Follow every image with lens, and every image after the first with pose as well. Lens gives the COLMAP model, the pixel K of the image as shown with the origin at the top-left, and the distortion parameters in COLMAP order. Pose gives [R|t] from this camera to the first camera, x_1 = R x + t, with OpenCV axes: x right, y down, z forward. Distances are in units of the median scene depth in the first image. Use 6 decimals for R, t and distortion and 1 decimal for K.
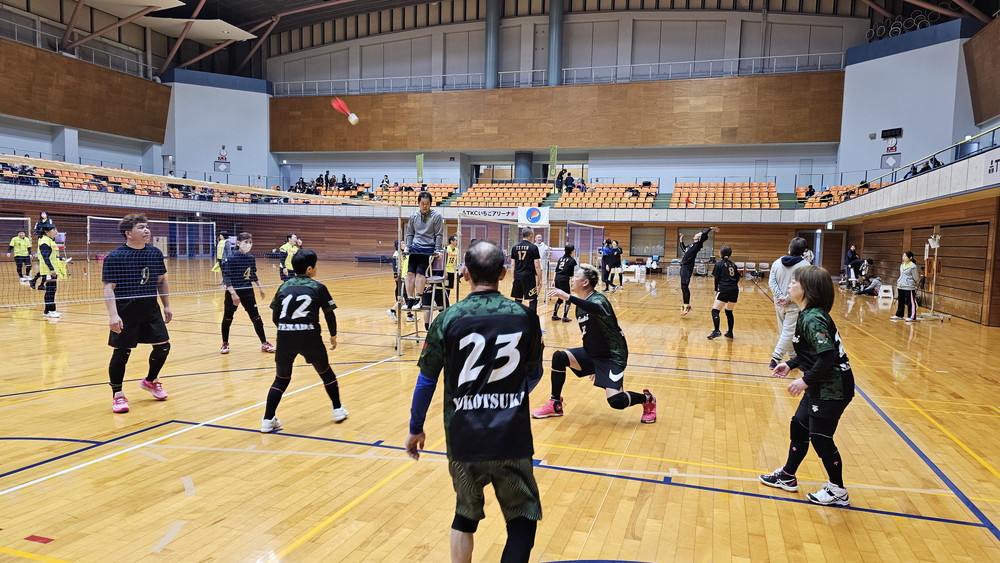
lens RADIAL K [[698.0, 0, 511.5], [0, 698.0, 283.7], [0, 0, 1]] dist [0.051043, -0.000045]
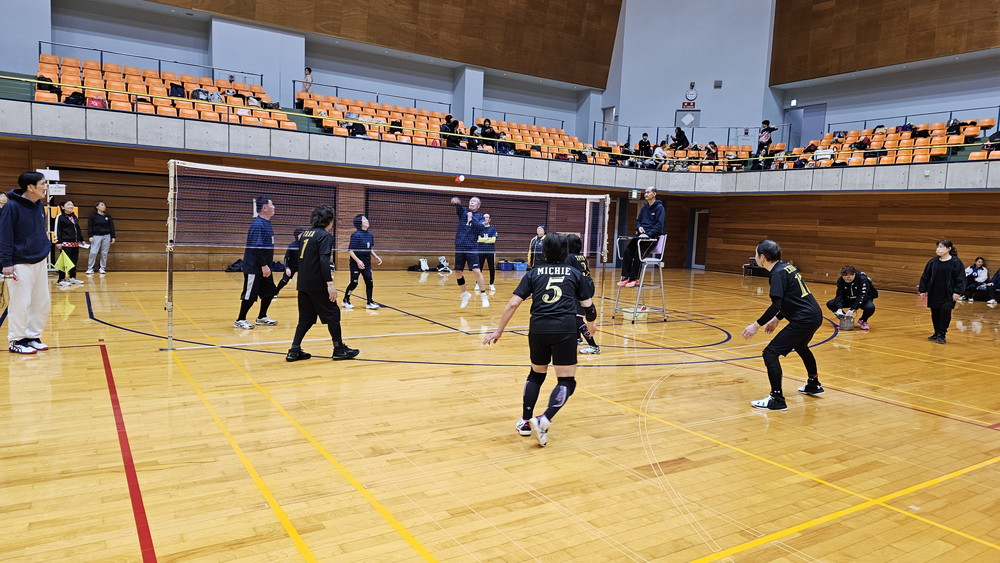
lens RADIAL K [[639.9, 0, 496.9], [0, 639.9, 307.4], [0, 0, 1]] dist [-0.002508, -0.020776]
pose [[0.760780, 0.089198, -0.642852, -0.177454], [-0.061016, 0.995953, 0.065983, -0.031850], [0.646136, -0.010975, 0.763144, 0.501979]]
